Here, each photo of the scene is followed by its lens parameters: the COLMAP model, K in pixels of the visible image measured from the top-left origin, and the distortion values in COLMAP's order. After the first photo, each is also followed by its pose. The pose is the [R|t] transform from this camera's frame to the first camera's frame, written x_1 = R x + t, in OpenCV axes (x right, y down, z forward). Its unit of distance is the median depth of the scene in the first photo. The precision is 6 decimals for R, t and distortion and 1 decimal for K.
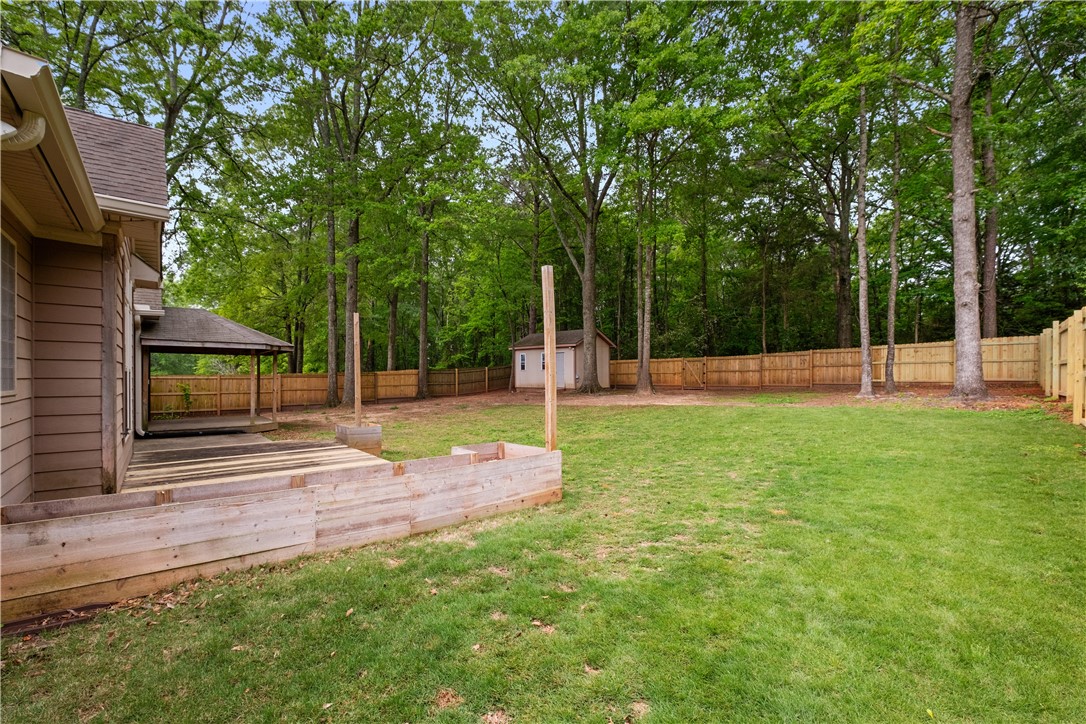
lens RADIAL K [[470.3, 0, 540.8], [0, 470.3, 373.6], [0, 0, 1]] dist [0.003458, -0.000338]
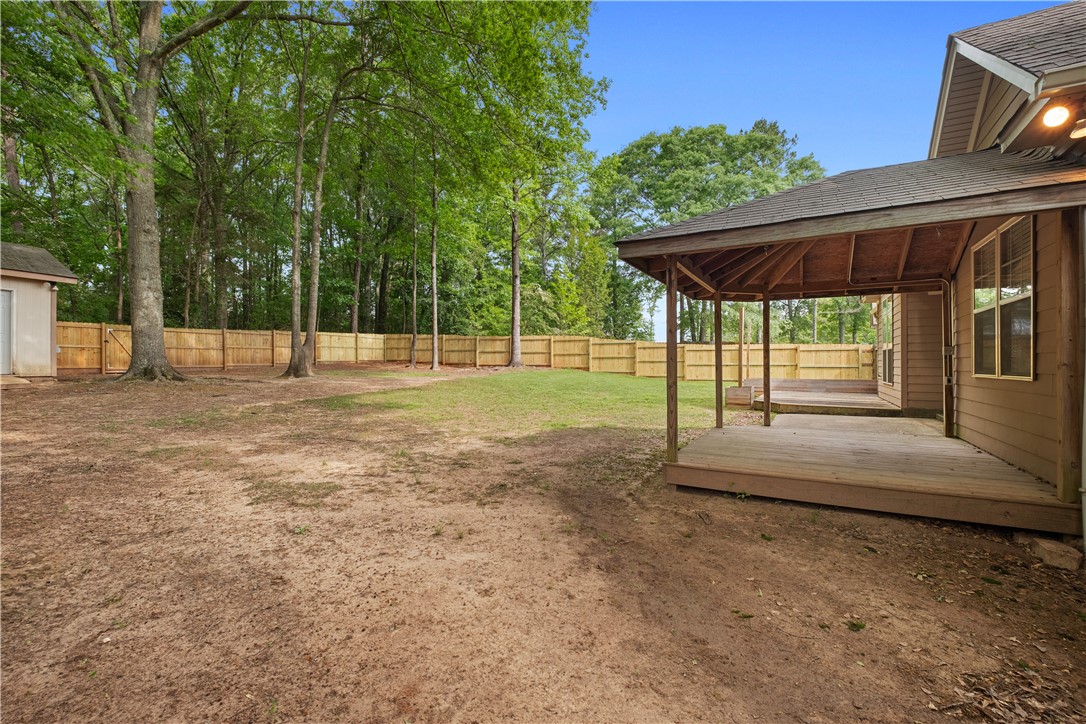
lens RADIAL K [[470.3, 0, 541.1], [0, 470.3, 363.5], [0, 0, 1]] dist [0.003458, -0.000338]
pose [[-0.359701, -0.002993, 0.933063, -0.556997], [-0.005961, 0.999982, 0.000909, 0.016375], [-0.933049, -0.005235, -0.359712, 0.775159]]
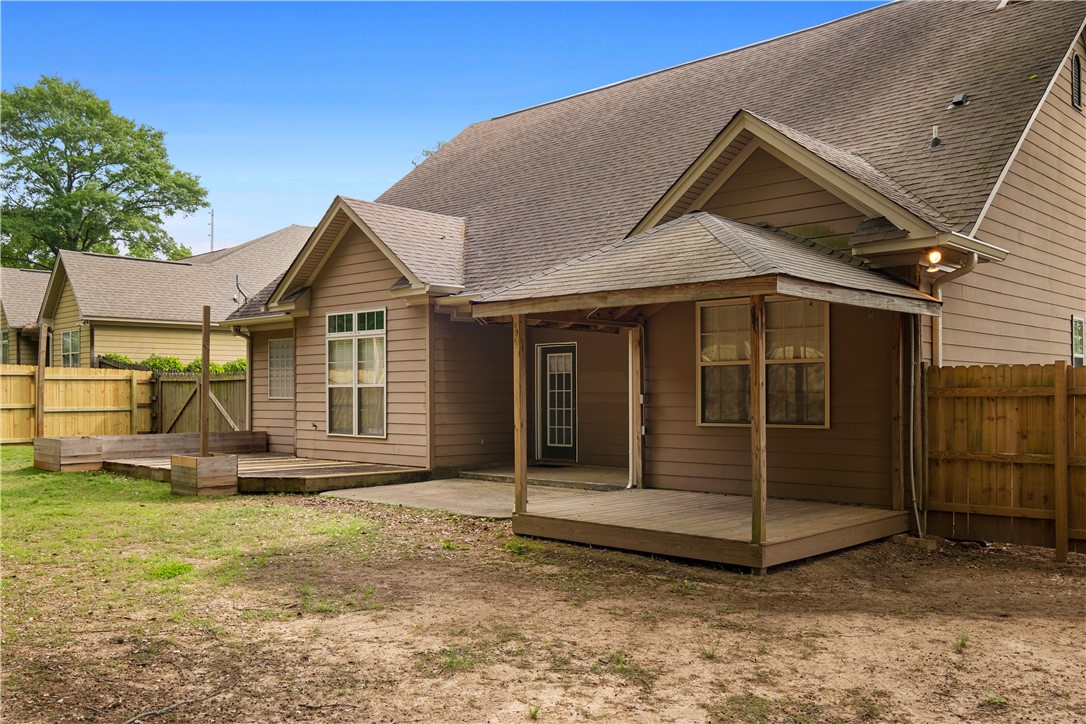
lens RADIAL K [[972.7, 0, 545.2], [0, 972.7, 361.1], [0, 0, 1]] dist [0.001034, 0.006265]
pose [[-0.989029, -0.006839, -0.147565, -0.251014], [-0.001291, 0.999290, -0.037657, 0.006967], [0.147718, -0.037053, -0.988335, 0.991614]]
